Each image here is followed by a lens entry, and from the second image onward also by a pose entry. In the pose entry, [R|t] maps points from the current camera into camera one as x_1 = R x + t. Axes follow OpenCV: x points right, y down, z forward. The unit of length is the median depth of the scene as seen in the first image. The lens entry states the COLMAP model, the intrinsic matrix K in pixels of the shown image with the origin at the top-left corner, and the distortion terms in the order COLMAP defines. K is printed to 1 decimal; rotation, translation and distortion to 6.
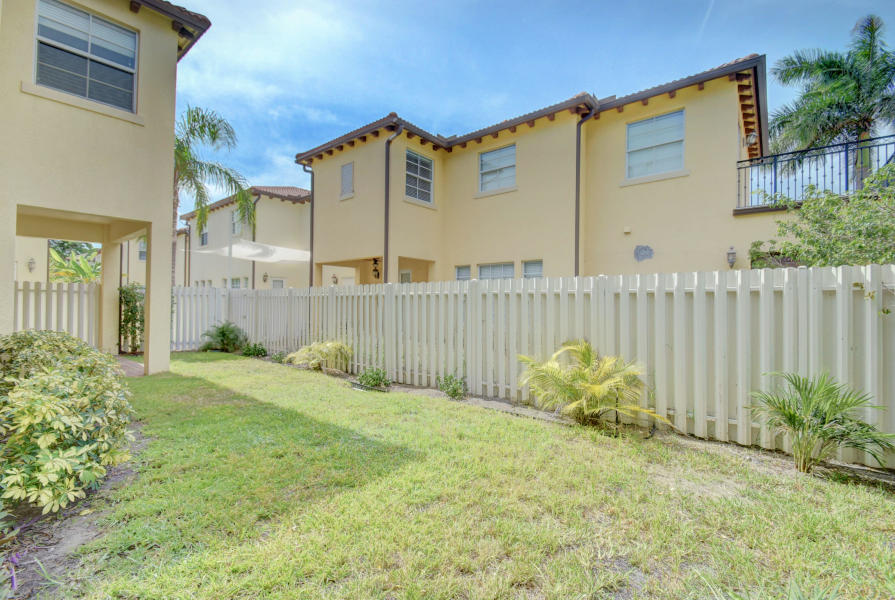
lens RADIAL K [[396.2, 0, 445.3], [0, 396.2, 298.9], [0, 0, 1]] dist [0.001290, -0.000466]
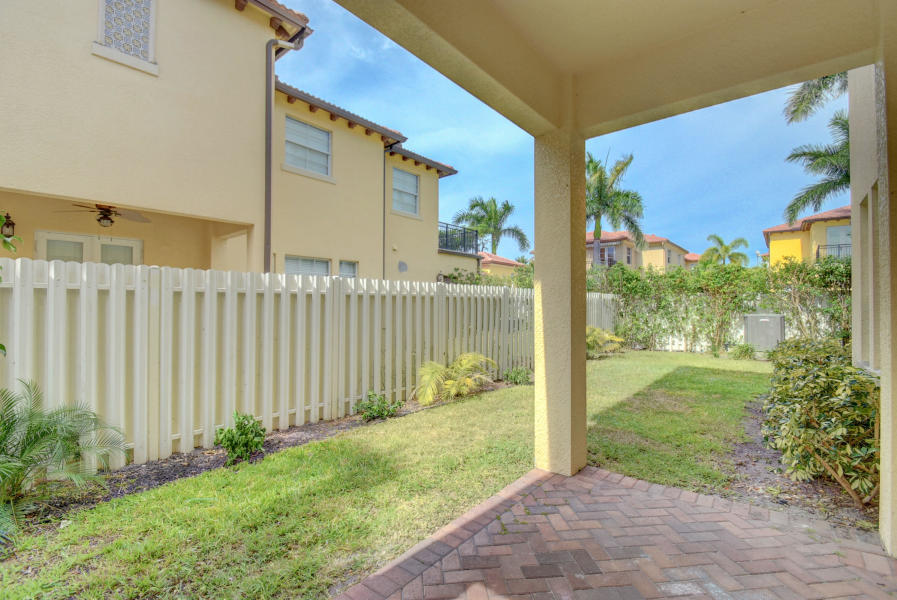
lens RADIAL K [[397.1, 0, 446.3], [0, 397.1, 298.9], [0, 0, 1]] dist [0.001290, -0.000466]
pose [[-0.000204, 0.004959, 0.999988, -0.869778], [-0.005944, 0.999970, -0.004960, 0.002987], [-0.999982, -0.005945, -0.000174, 0.835900]]
